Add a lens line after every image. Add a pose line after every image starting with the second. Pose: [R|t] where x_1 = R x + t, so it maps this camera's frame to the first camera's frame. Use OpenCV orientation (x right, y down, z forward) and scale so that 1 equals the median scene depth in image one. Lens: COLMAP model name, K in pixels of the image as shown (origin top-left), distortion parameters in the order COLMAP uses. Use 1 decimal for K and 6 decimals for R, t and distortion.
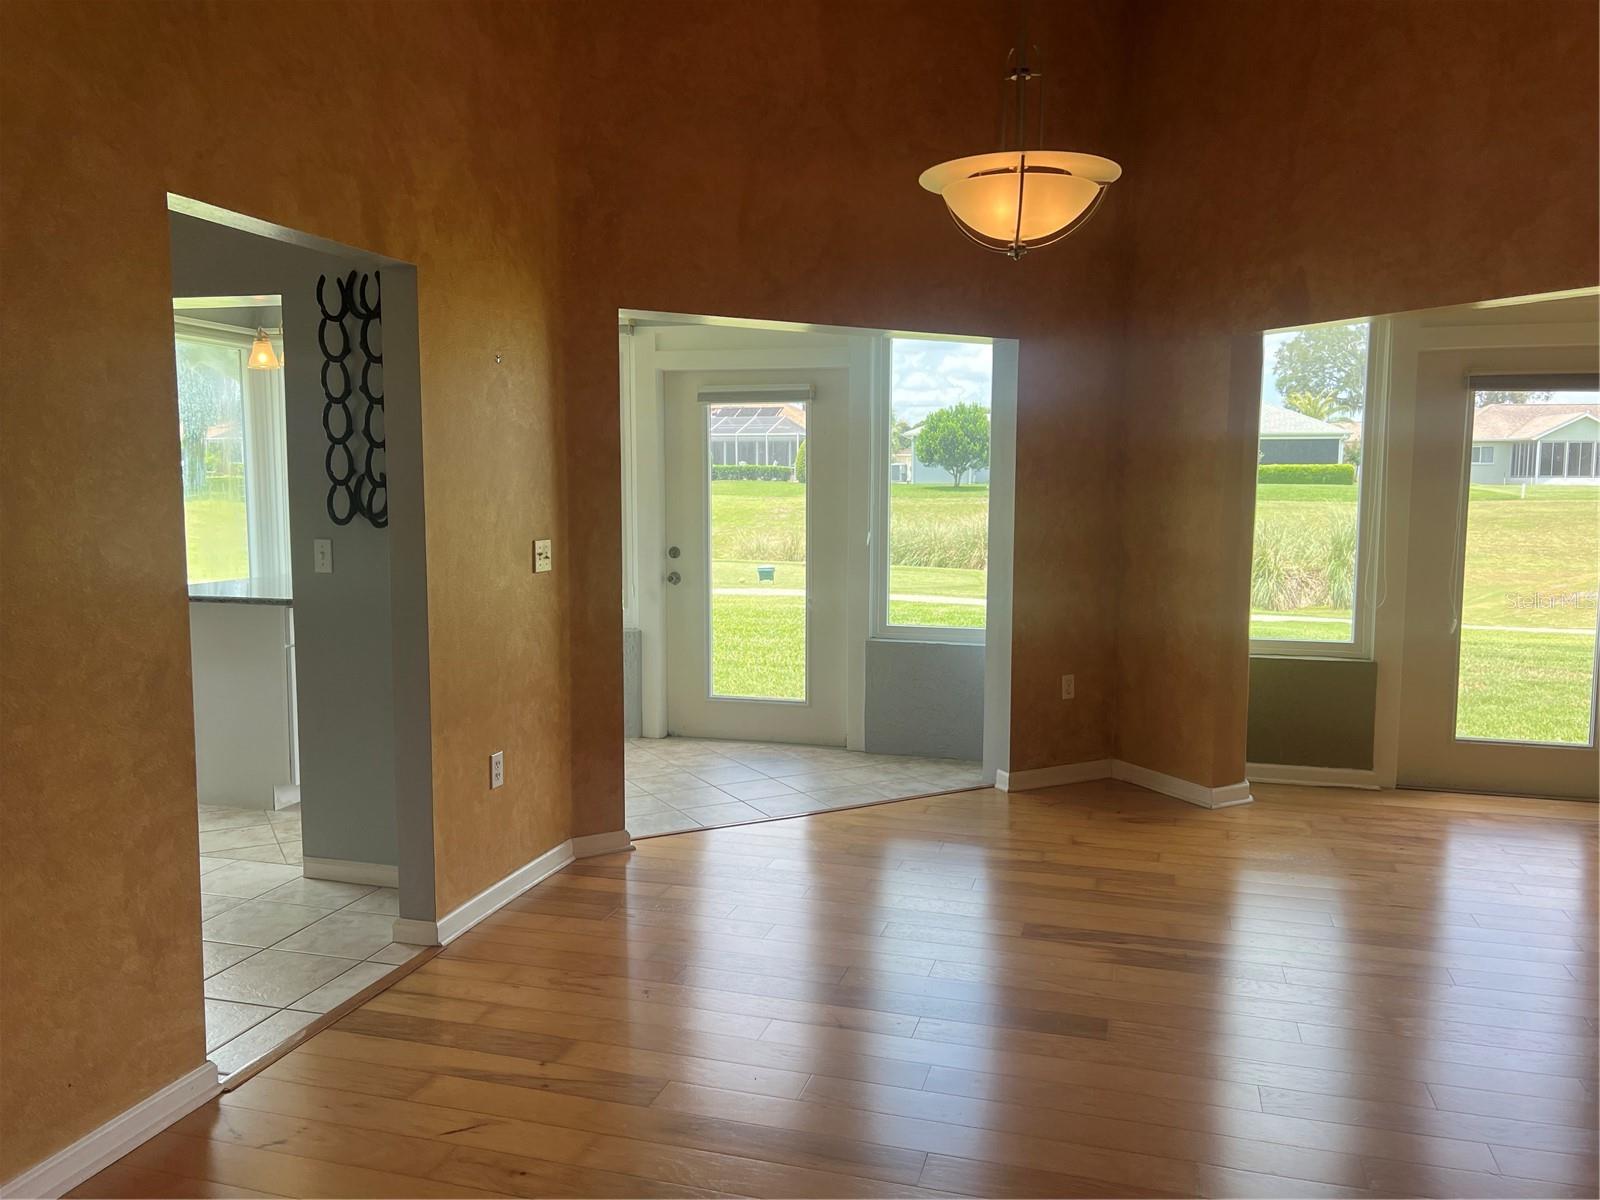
lens RADIAL K [[1202.4, 0, 805.7], [0, 1202.4, 601.2], [0, 0, 1]] dist [0.053283, -0.058817]
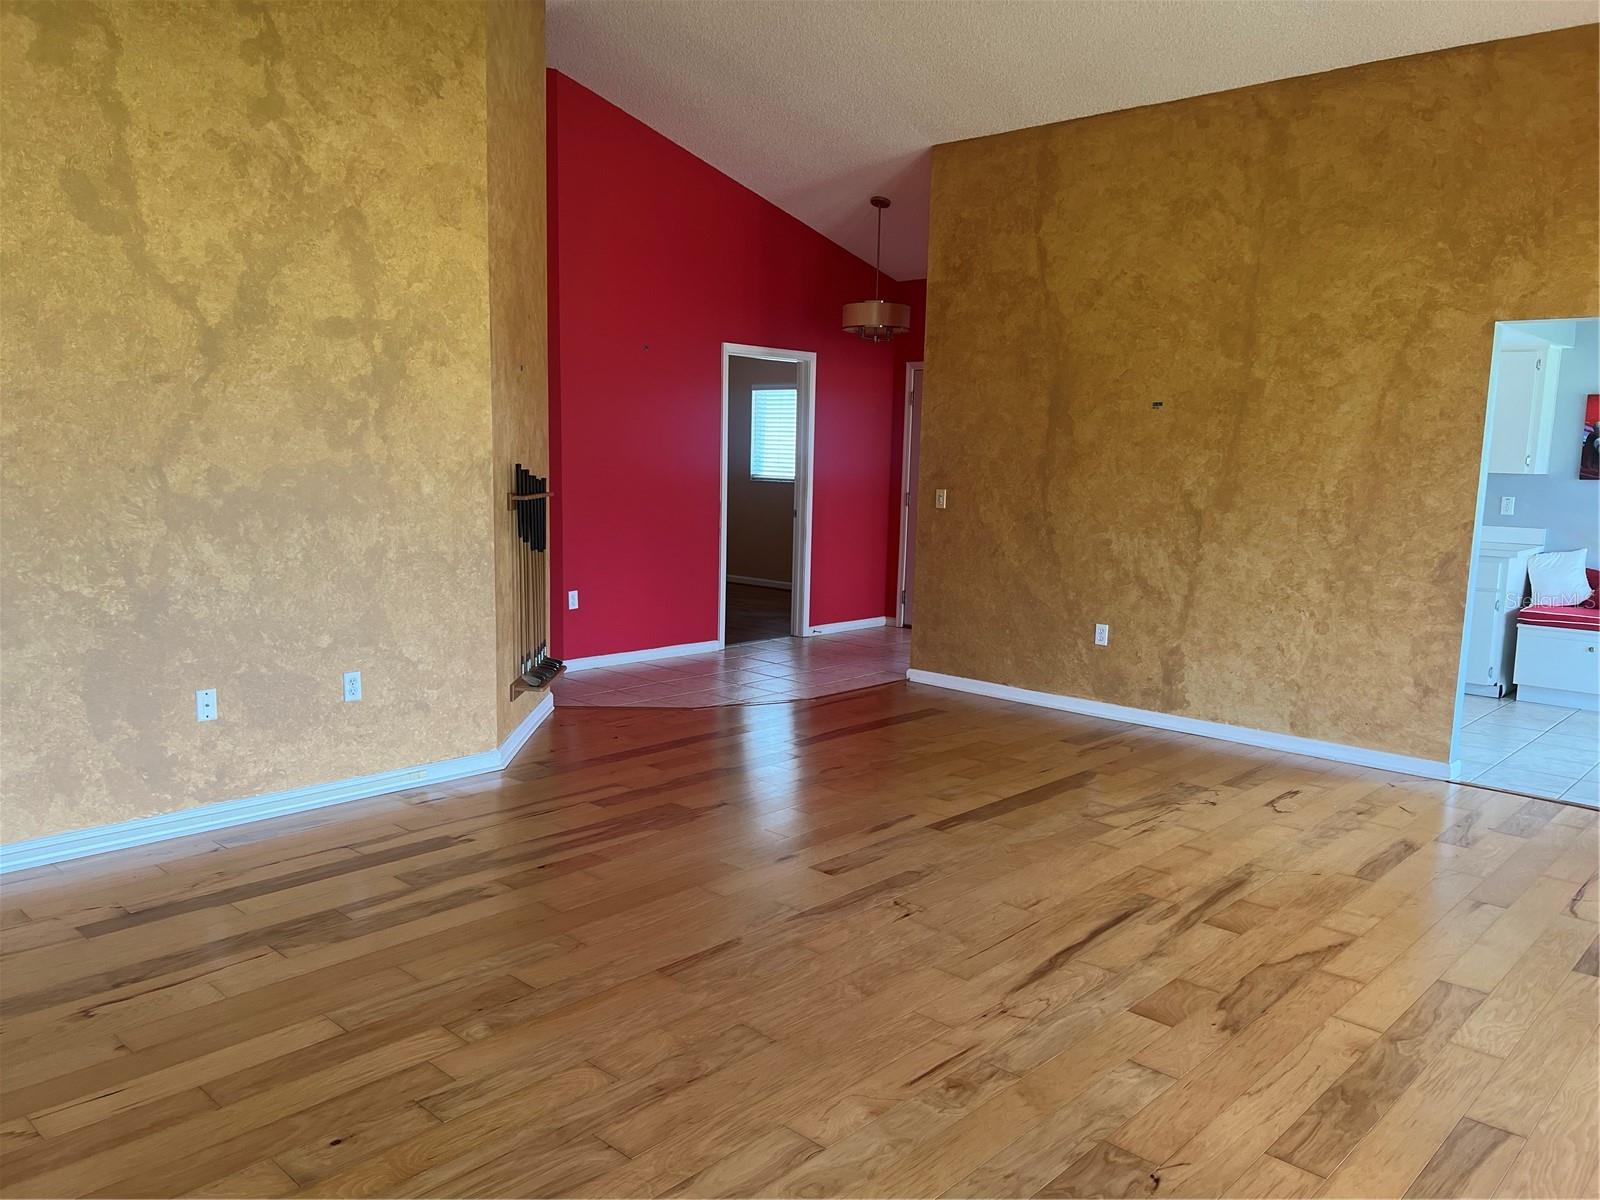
lens RADIAL K [[1202.4, 0, 805.7], [0, 1202.4, 601.2], [0, 0, 1]] dist [0.053283, -0.058817]
pose [[-0.445857, 0.101214, -0.889363, 0.863368], [-0.113428, 0.979188, 0.168300, -0.046018], [0.887888, 0.175917, -0.425097, 0.445078]]
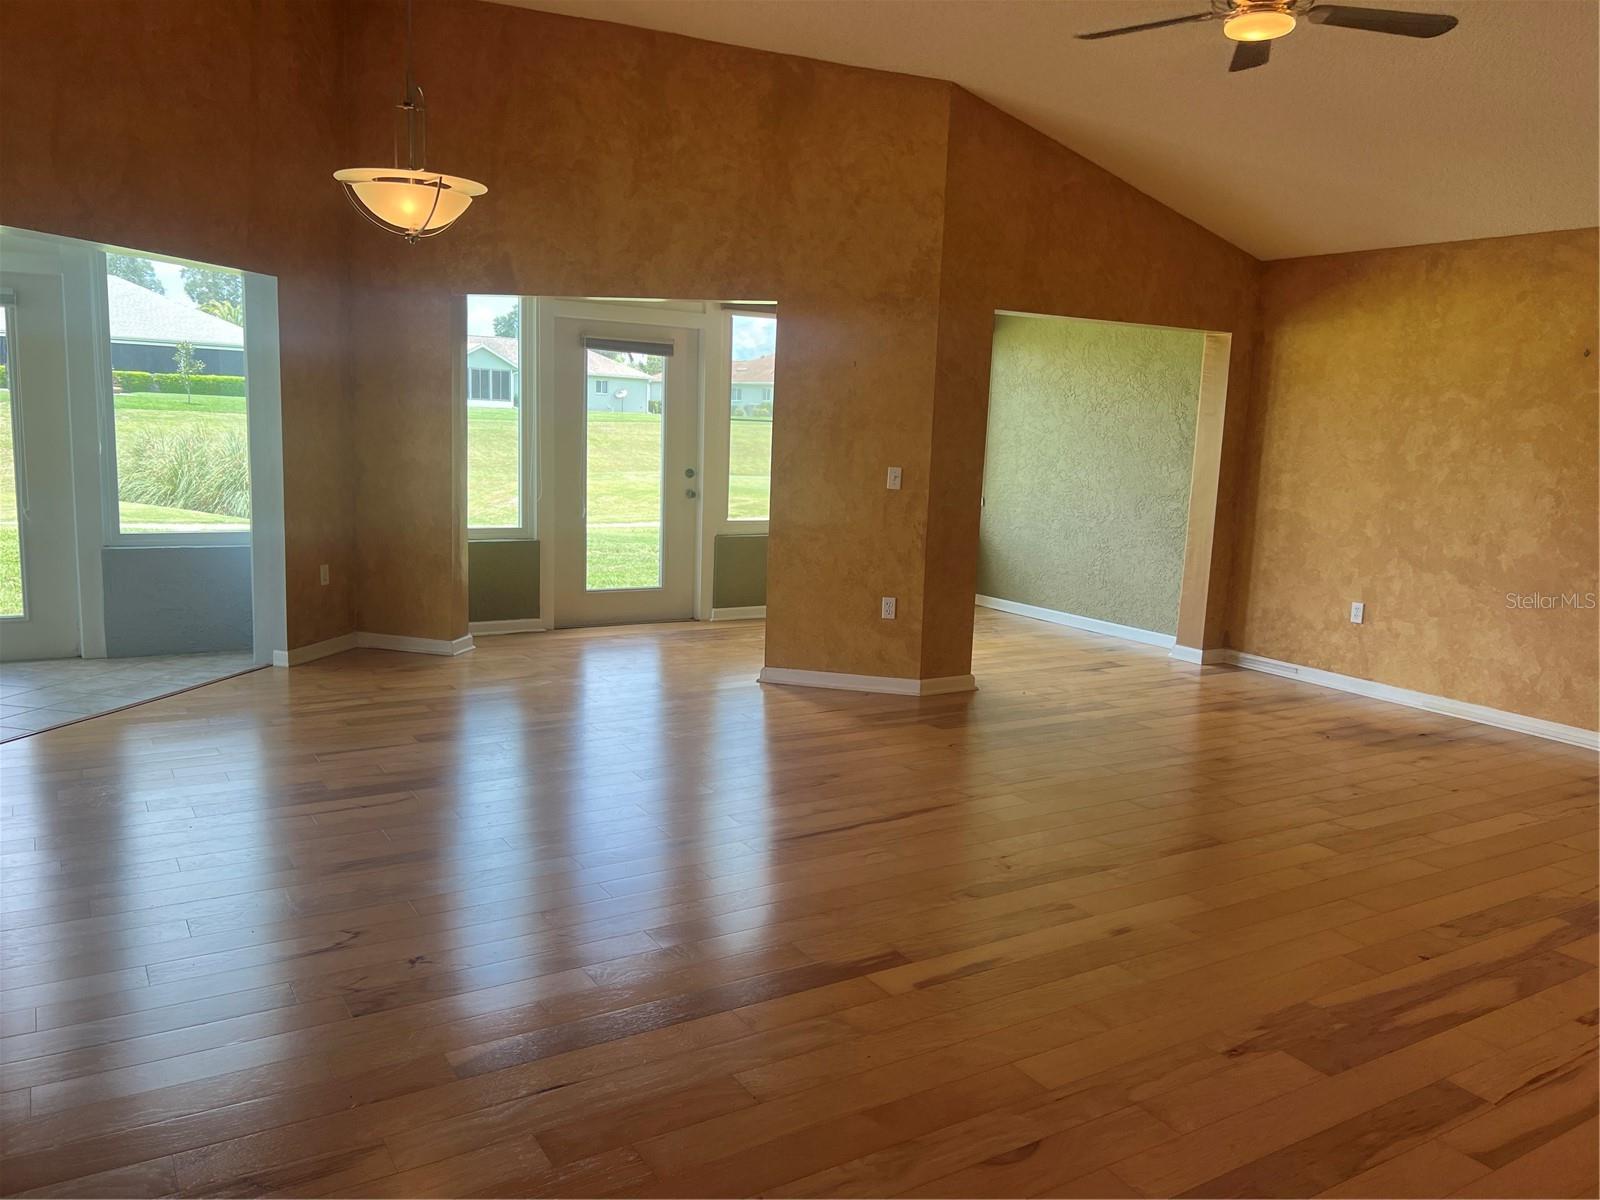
lens RADIAL K [[1202.4, 0, 805.7], [0, 1202.4, 601.2], [0, 0, 1]] dist [0.053283, -0.058817]
pose [[0.669471, -0.091078, 0.737233, -0.363375], [0.038832, 0.995389, 0.087709, 0.010451], [-0.741822, -0.030090, 0.669921, -0.163608]]
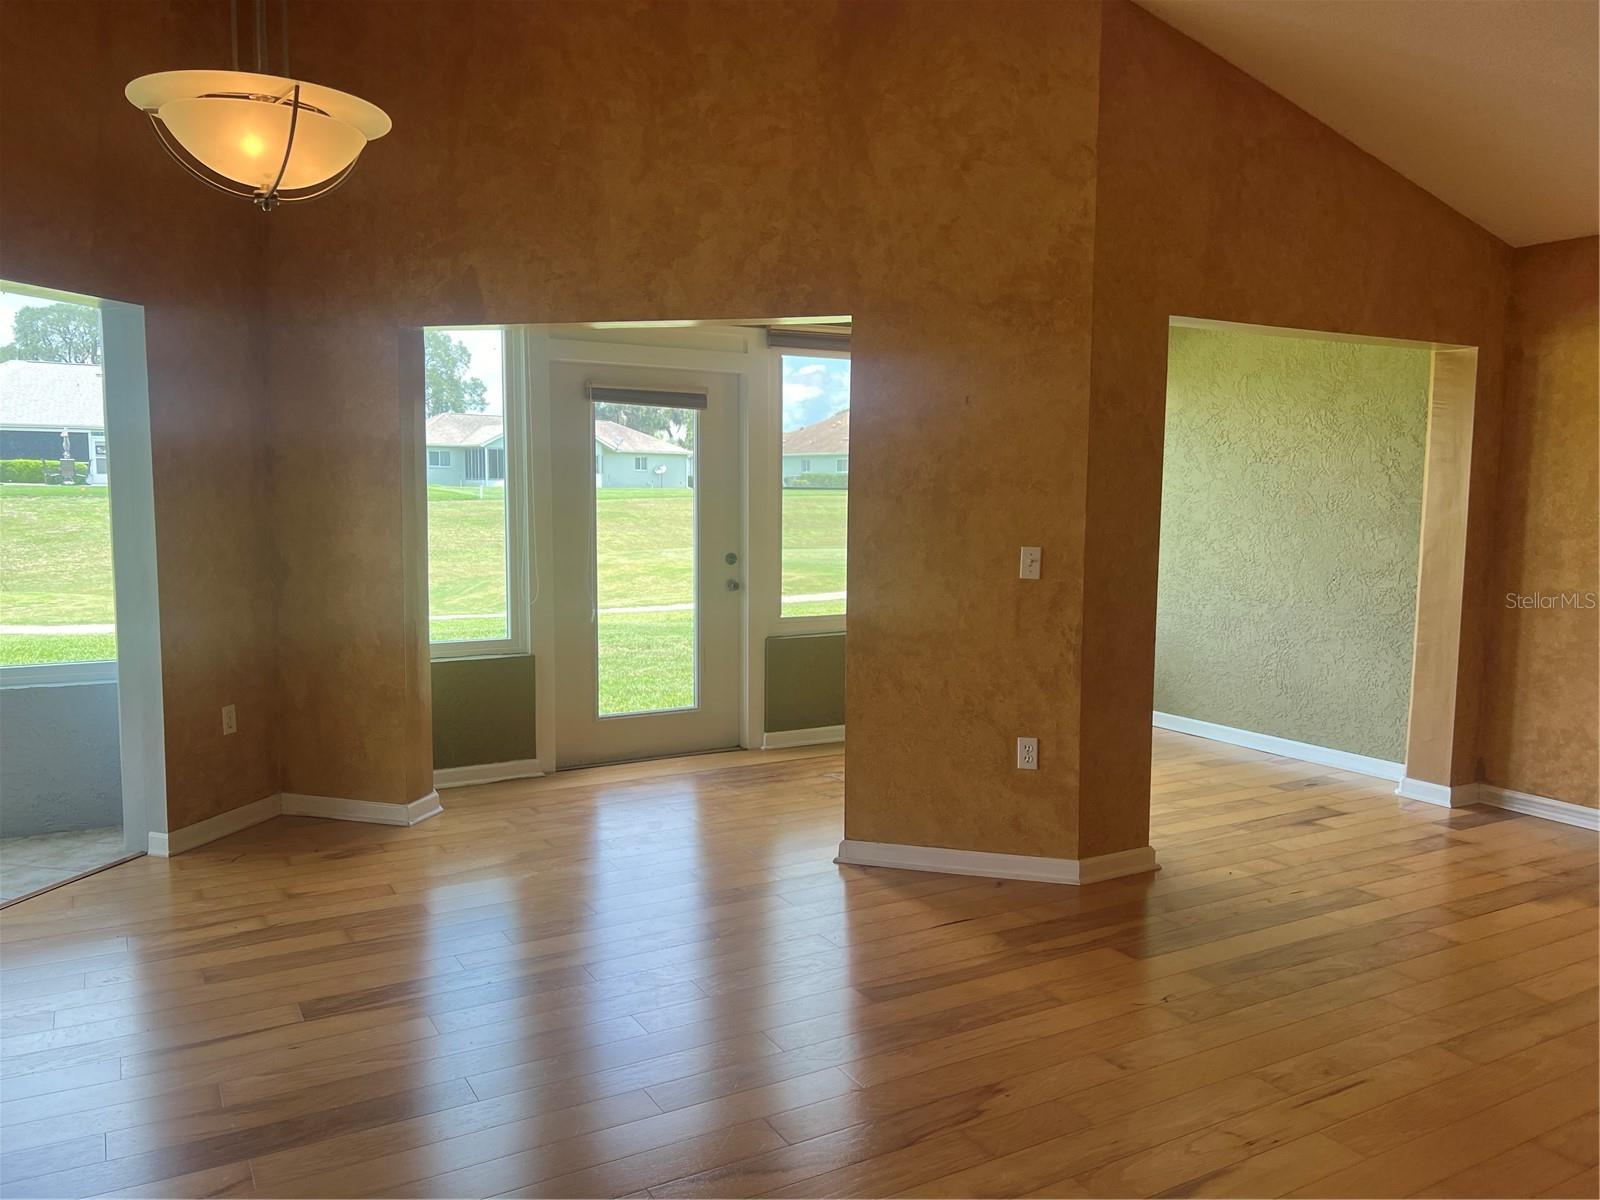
lens RADIAL K [[1208.2, 0, 805.9], [0, 1208.2, 605.6], [0, 0, 1]] dist [0.019836, -0.001031]
pose [[0.693036, -0.069366, 0.717558, -0.116246], [0.067255, 0.997240, 0.031445, -0.009764], [-0.717759, 0.026467, 0.695788, 0.105893]]
